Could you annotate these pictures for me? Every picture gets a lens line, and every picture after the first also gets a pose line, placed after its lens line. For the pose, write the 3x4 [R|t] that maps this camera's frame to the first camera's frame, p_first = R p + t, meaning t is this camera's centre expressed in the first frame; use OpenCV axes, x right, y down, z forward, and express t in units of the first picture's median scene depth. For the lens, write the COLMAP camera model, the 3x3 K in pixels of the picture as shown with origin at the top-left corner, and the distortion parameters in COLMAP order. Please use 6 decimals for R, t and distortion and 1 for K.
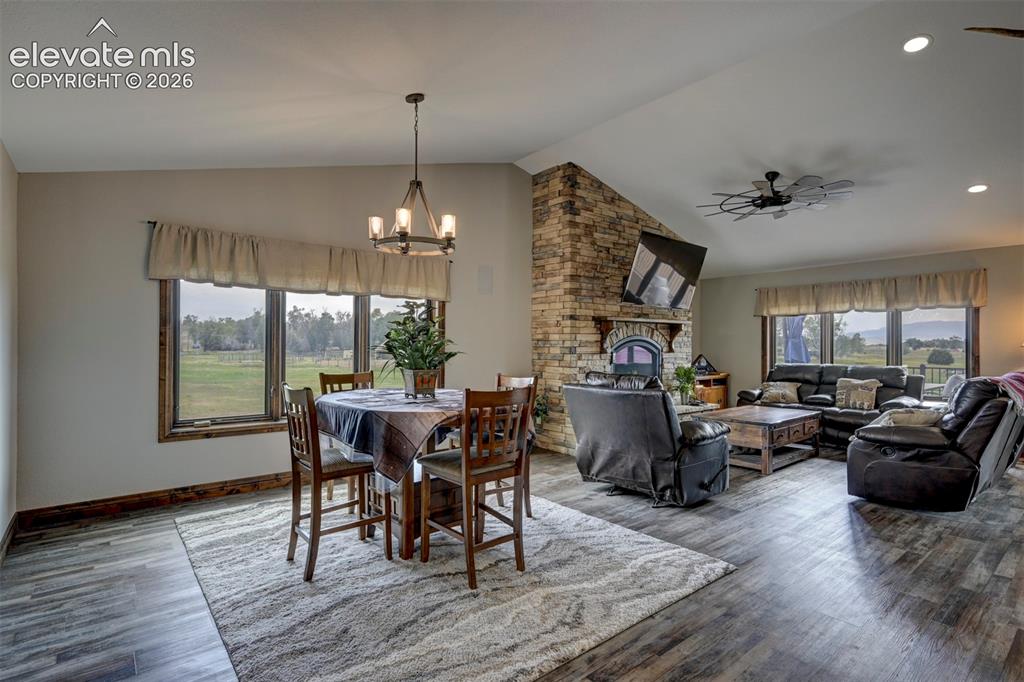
lens RADIAL K [[496.0, 0, 512.0], [0, 496.0, 346.0], [0, 0, 1]] dist [-0.000543, -0.000512]
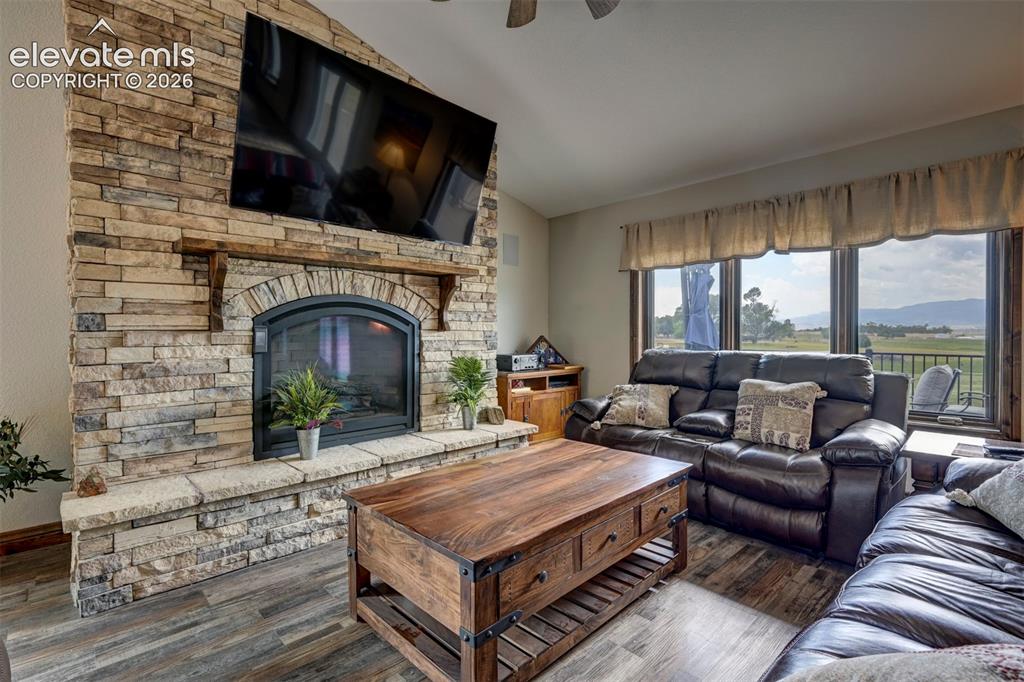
lens RADIAL K [[468.1, 0, 512.0], [0, 468.1, 341.0], [0, 0, 1]] dist [-0.003085, 0.000274]
pose [[0.997176, -0.005830, 0.074872, 0.375585], [0.004460, 0.999820, 0.018439, 0.016164], [-0.074966, -0.018053, 0.997023, 0.524056]]
